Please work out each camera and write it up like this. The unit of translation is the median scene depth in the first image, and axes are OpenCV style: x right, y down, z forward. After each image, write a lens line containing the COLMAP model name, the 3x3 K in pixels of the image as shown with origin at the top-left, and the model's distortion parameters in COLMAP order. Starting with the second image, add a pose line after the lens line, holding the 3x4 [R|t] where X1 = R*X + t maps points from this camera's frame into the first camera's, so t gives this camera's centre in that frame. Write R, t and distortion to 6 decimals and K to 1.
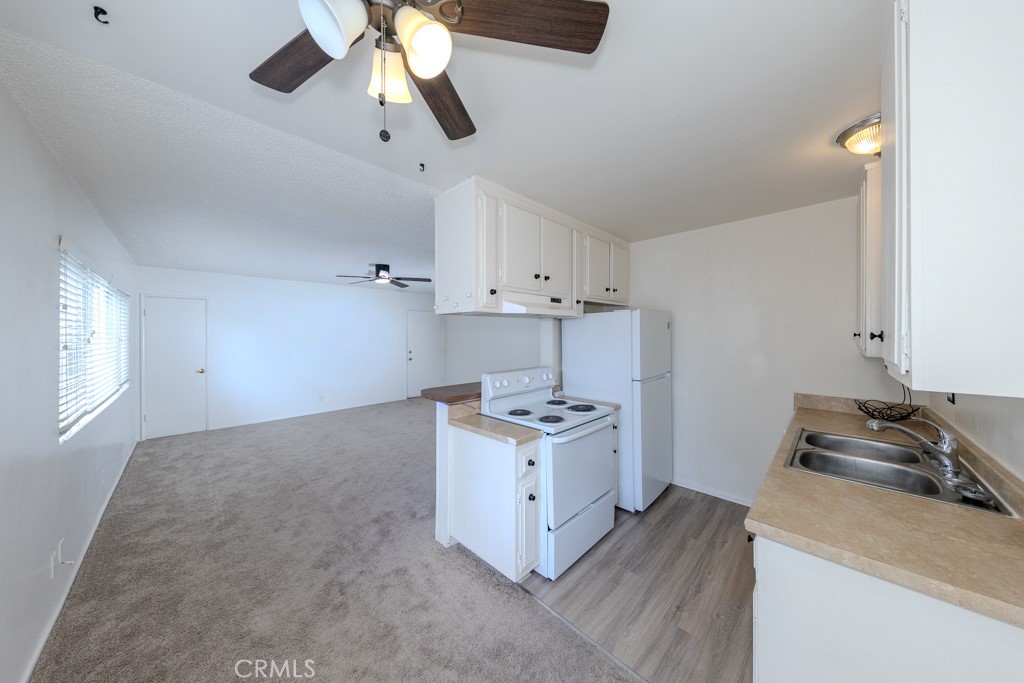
lens RADIAL K [[327.9, 0, 514.2], [0, 327.9, 334.0], [0, 0, 1]] dist [0.001923, 0.000063]
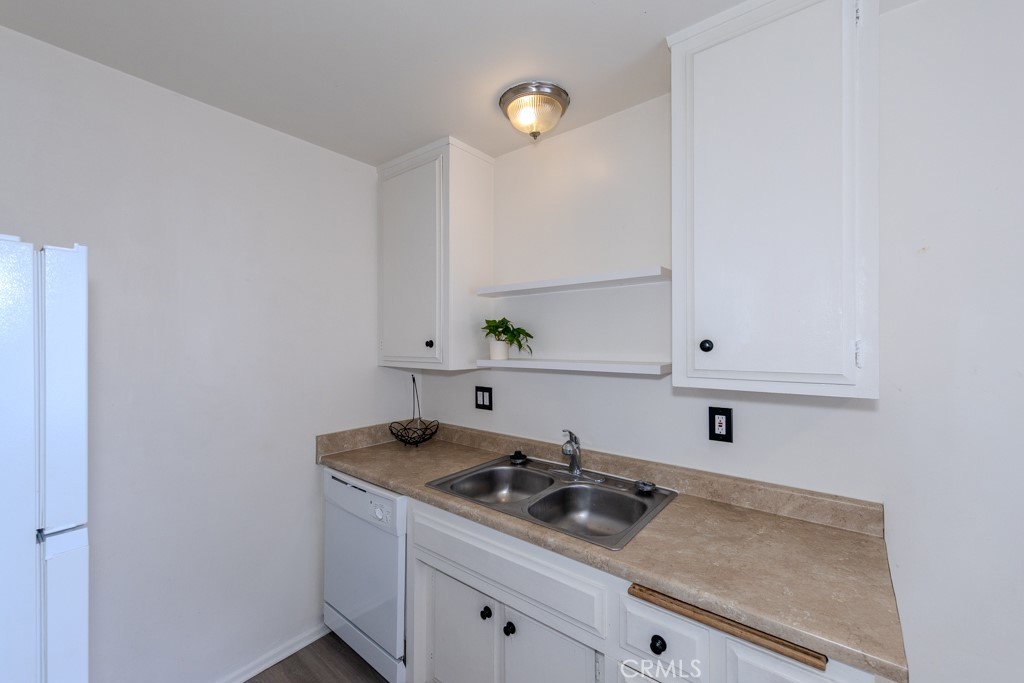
lens RADIAL K [[409.6, 0, 512.0], [0, 409.6, 341.5], [0, 0, 1]] dist [0.020529, -0.009383]
pose [[-0.106961, 0.001533, 0.994262, 0.022470], [-0.000186, 0.999999, -0.001562, -0.000850], [-0.994263, -0.000352, -0.106961, 0.631105]]
